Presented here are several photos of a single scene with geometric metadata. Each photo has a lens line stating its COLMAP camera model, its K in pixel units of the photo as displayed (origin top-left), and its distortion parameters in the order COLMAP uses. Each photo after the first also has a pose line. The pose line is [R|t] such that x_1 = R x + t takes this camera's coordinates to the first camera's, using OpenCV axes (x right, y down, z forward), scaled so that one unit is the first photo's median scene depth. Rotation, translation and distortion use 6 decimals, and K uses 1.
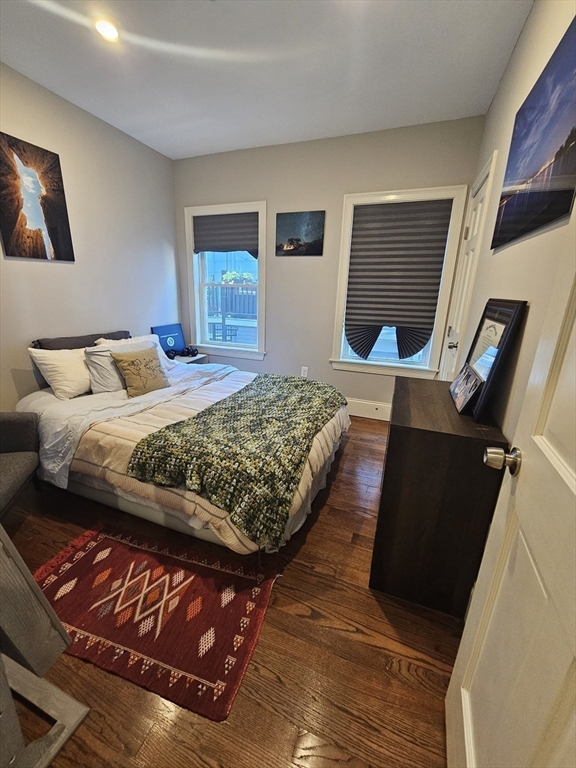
lens RADIAL K [[317.3, 0, 275.7], [0, 317.3, 384.1], [0, 0, 1]] dist [-0.002049, -0.000197]
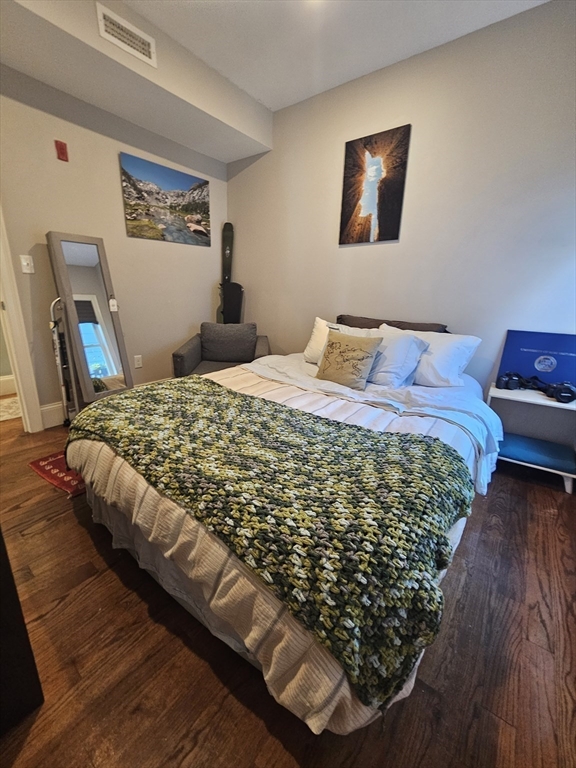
lens RADIAL K [[317.3, 0, 275.7], [0, 317.3, 384.1], [0, 0, 1]] dist [-0.002049, -0.000197]
pose [[-0.269798, 0.238522, -0.932907, 0.485387], [-0.309517, 0.895938, 0.318582, -0.213154], [0.911816, 0.374703, -0.167896, 1.096127]]
